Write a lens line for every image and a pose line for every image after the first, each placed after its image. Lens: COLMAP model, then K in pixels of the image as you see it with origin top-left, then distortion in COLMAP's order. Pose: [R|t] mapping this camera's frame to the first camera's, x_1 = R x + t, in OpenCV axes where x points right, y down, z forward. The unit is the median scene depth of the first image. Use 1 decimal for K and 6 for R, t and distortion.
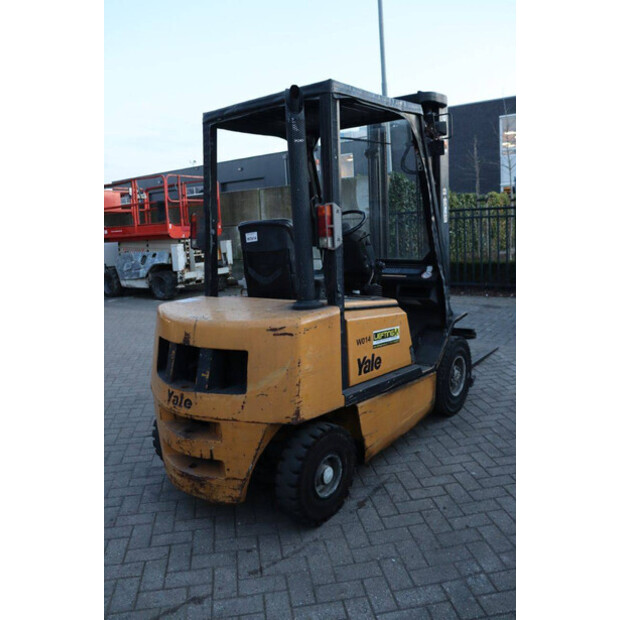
lens RADIAL K [[514.2, 0, 310.0], [0, 514.2, 310.0], [0, 0, 1]] dist [-0.121112, 0.007262]
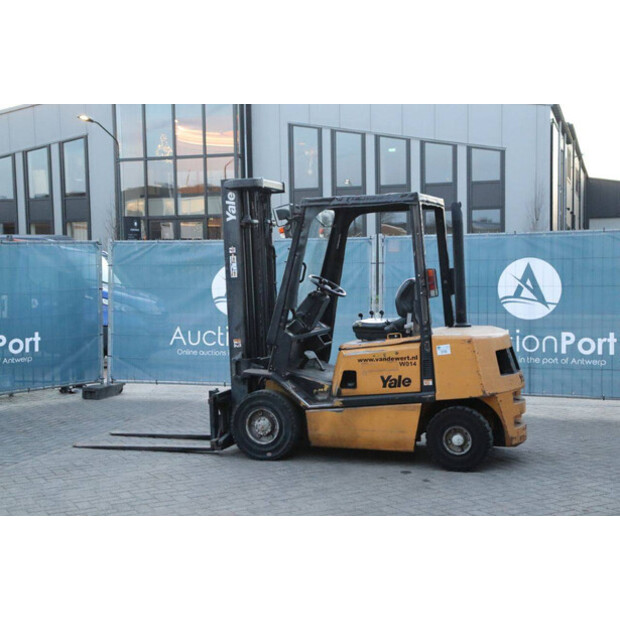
lens RADIAL K [[935.7, 0, 310.0], [0, 935.7, 310.0], [0, 0, 1]] dist [0.120732, -0.021415]
pose [[-0.319966, 0.014452, 0.947319, -2.996068], [0.208957, 0.976338, 0.055682, -0.361244], [-0.924099, 0.215765, -0.315415, 2.598790]]
